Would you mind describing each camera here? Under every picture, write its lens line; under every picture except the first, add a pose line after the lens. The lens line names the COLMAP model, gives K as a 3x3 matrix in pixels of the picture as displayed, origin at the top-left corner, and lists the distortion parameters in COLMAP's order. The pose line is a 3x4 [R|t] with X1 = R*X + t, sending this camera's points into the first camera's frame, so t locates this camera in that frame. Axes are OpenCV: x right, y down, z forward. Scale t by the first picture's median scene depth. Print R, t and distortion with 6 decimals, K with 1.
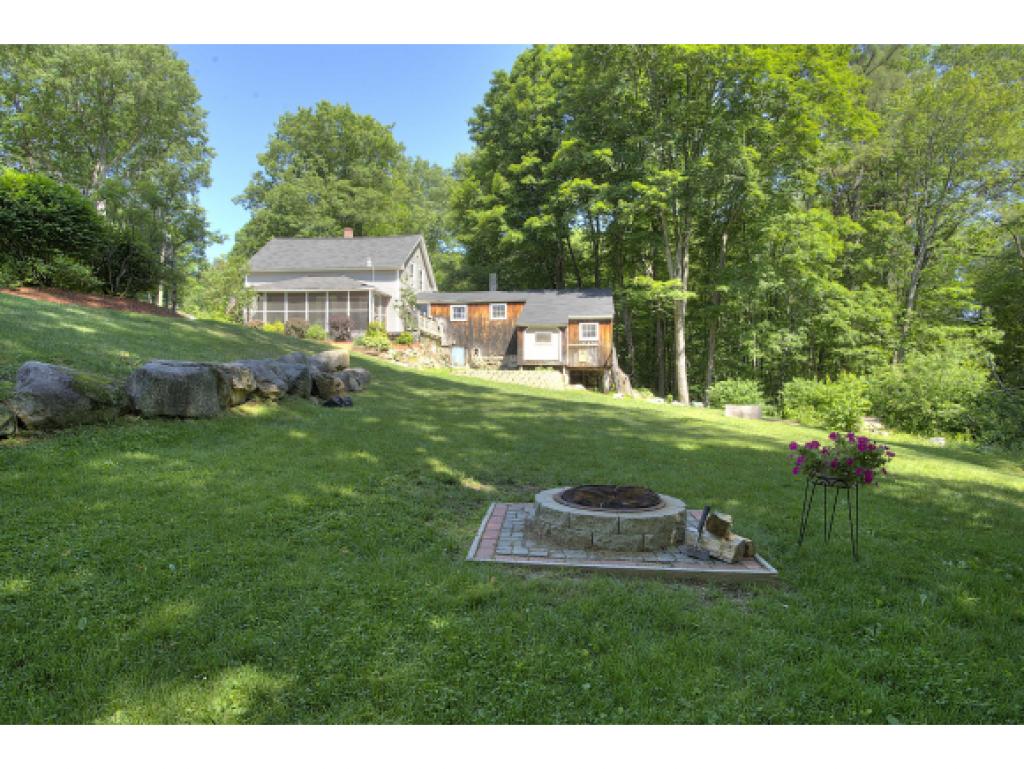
lens RADIAL K [[597.1, 0, 512.0], [0, 597.1, 384.5], [0, 0, 1]] dist [0.049616, 0.000024]
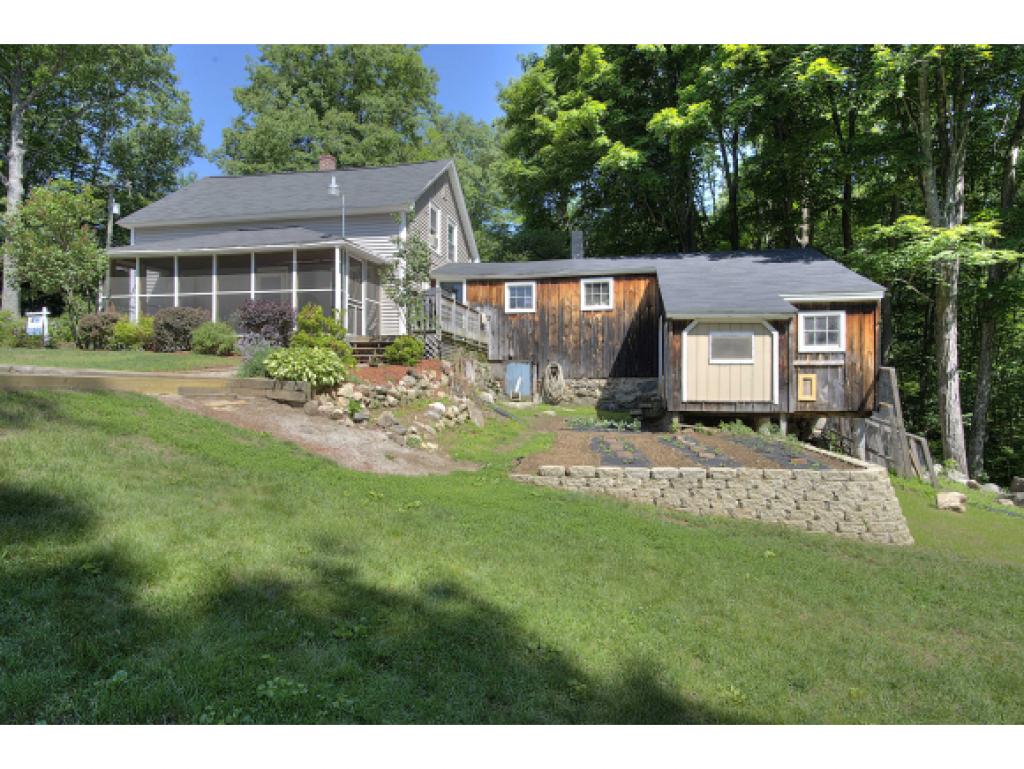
lens RADIAL K [[602.1, 0, 512.0], [0, 602.1, 384.5], [0, 0, 1]] dist [-0.036721, -0.000101]
pose [[0.997093, -0.000033, -0.076191, -0.056677], [-0.000073, 0.999999, -0.001390, -0.042845], [0.076191, 0.001391, 0.997092, 0.476527]]
